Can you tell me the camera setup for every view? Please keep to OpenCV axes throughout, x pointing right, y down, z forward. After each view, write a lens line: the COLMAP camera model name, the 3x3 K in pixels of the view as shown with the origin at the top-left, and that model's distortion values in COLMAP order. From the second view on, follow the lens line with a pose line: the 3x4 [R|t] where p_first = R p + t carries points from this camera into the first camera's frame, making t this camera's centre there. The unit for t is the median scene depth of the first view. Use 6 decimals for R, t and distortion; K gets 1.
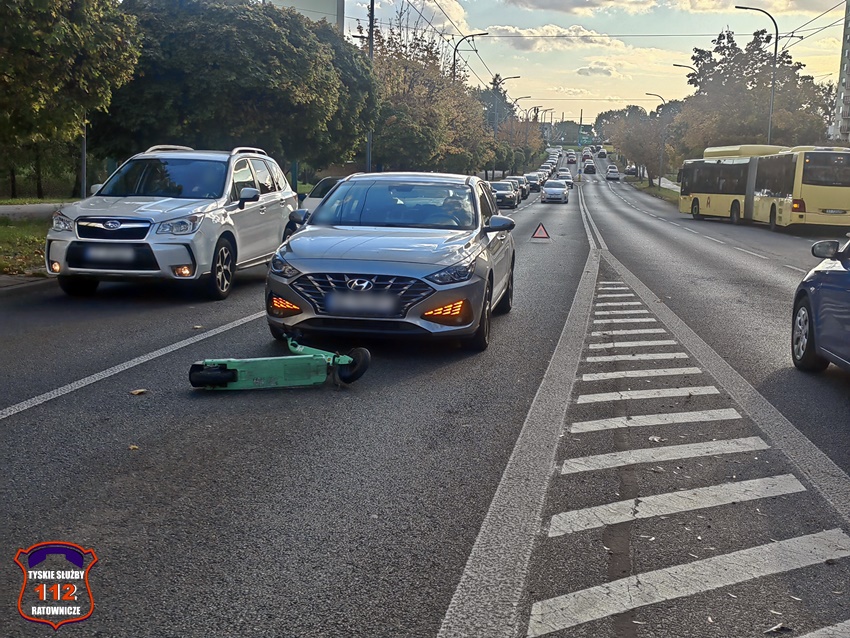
lens RADIAL K [[1023.3, 0, 460.3], [0, 1023.3, 317.6], [0, 0, 1]] dist [0.074138, -0.045670]
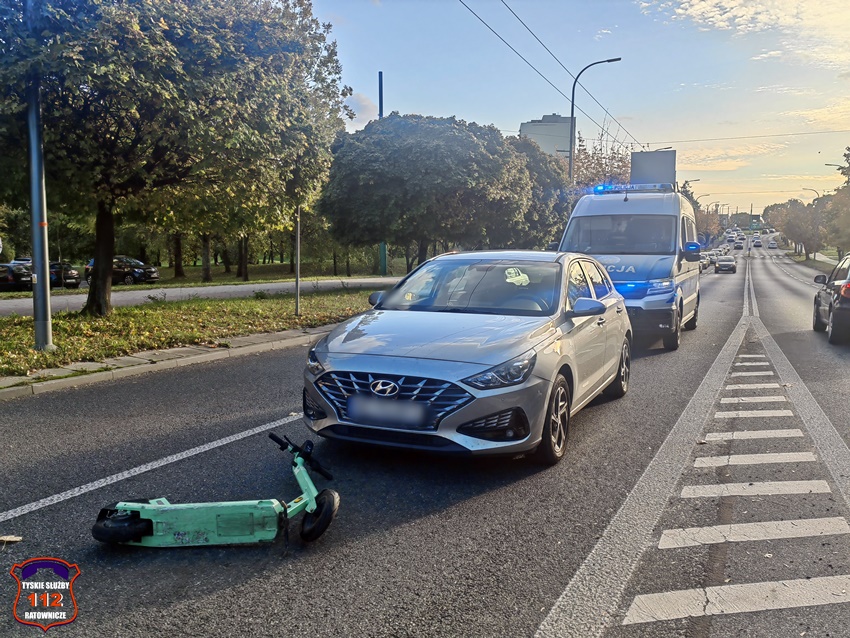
lens RADIAL K [[717.1, 0, 473.1], [0, 717.1, 318.8], [0, 0, 1]] dist [0.016185, -0.001887]
pose [[0.968020, 0.002439, -0.250861, 0.040121], [-0.015095, 0.998707, -0.048538, -0.021521], [0.250419, 0.050773, 0.966805, 0.167834]]
